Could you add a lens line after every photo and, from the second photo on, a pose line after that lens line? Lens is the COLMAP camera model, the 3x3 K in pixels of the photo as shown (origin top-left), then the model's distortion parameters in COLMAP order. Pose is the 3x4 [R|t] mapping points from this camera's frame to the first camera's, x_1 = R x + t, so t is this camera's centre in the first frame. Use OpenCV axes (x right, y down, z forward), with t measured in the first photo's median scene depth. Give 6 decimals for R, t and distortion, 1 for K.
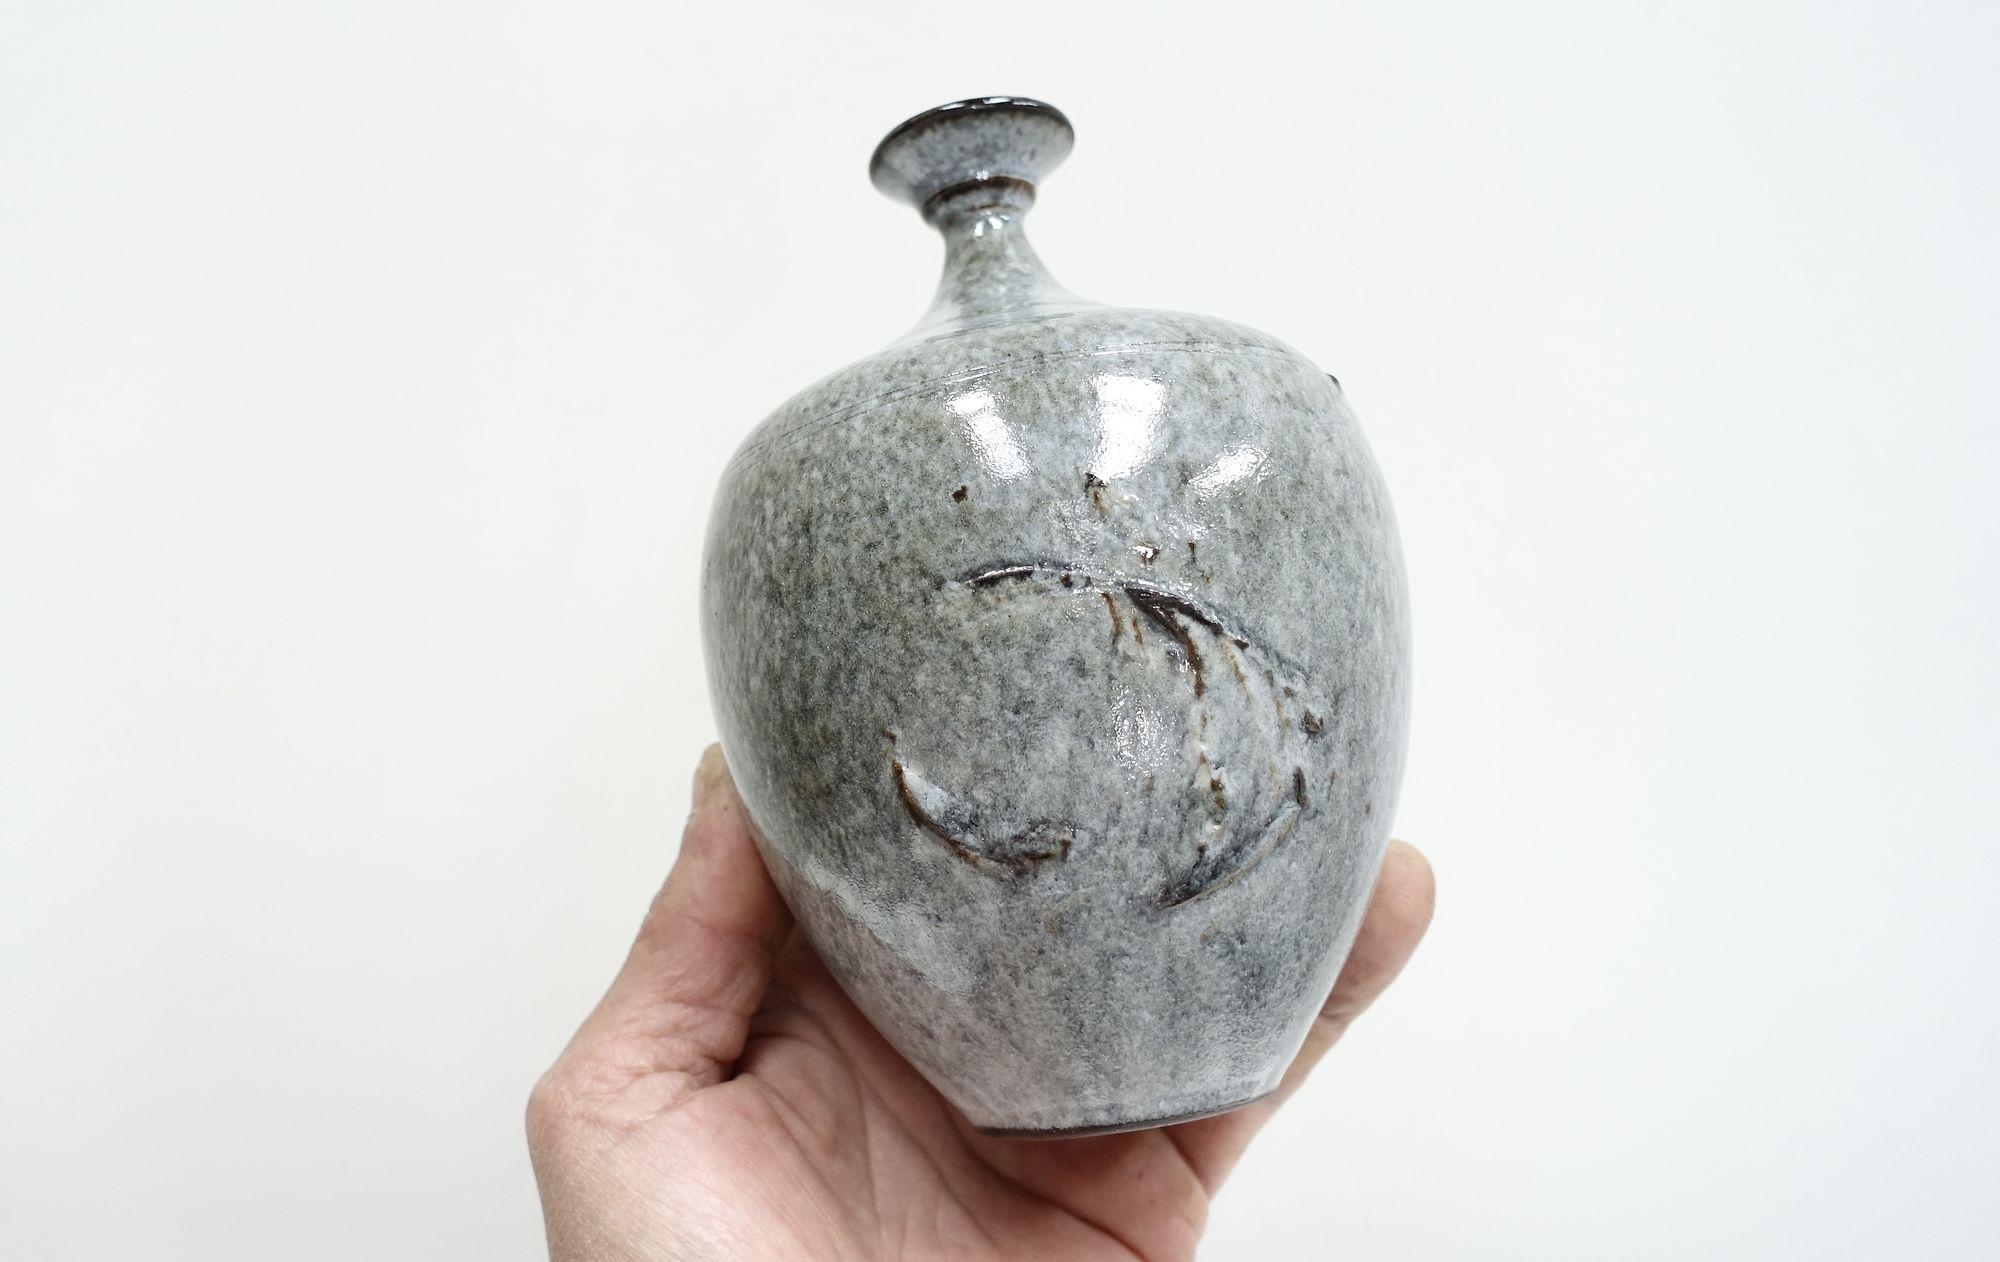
lens RADIAL K [[1762.5, 0, 896.3], [0, 1762.5, 637.8], [0, 0, 1]] dist [-0.003568, -0.000703]
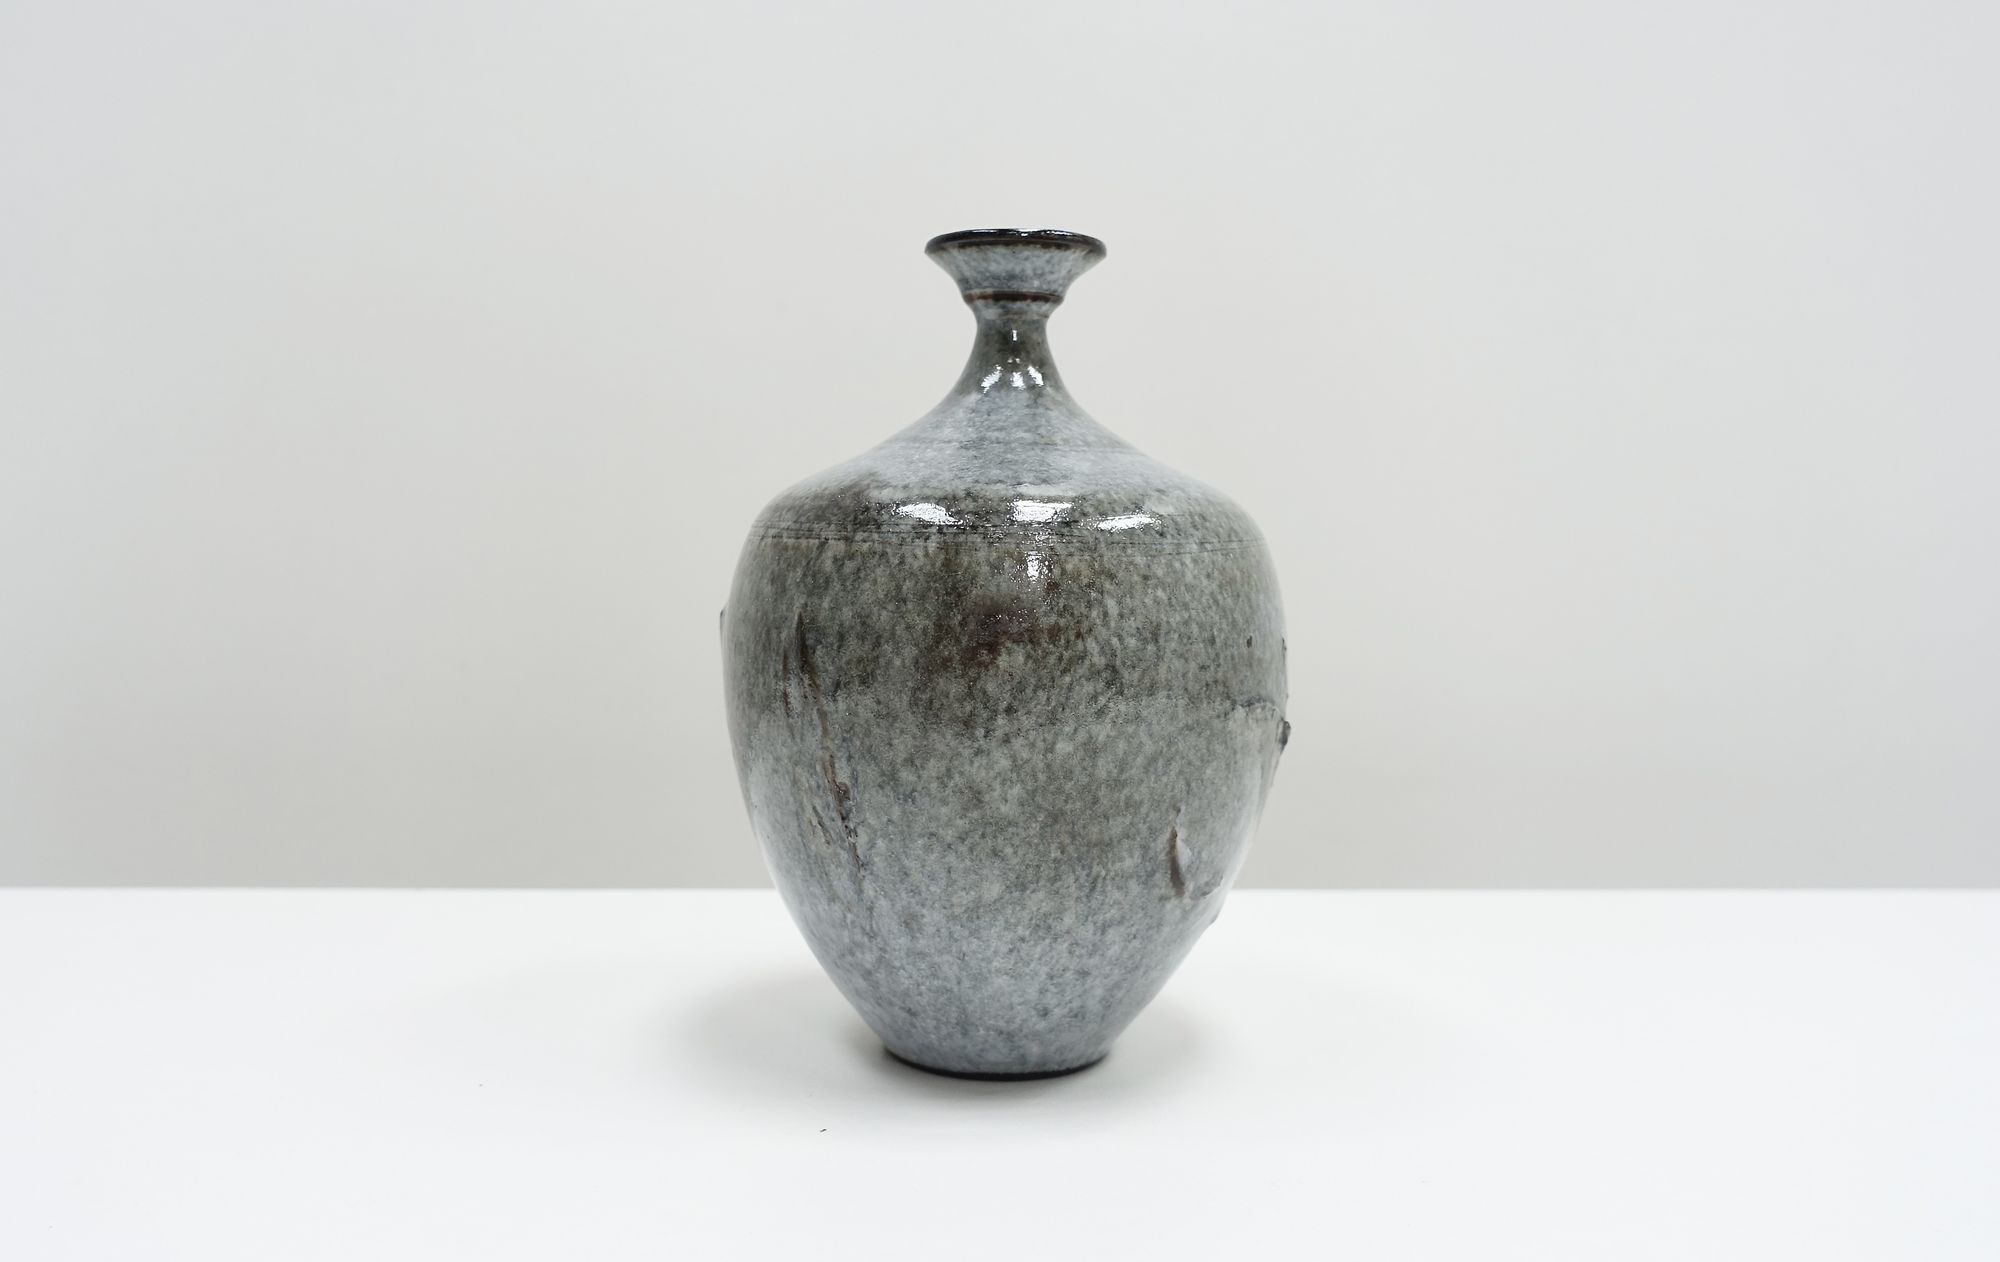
lens RADIAL K [[1762.5, 0, 896.3], [0, 1762.5, 637.8], [0, 0, 1]] dist [-0.003568, -0.000703]
pose [[0.318361, 0.049707, 0.946665, -1.326390], [-0.251751, 0.967199, 0.033879, -0.060810], [-0.913930, -0.249110, 0.320432, 0.799715]]
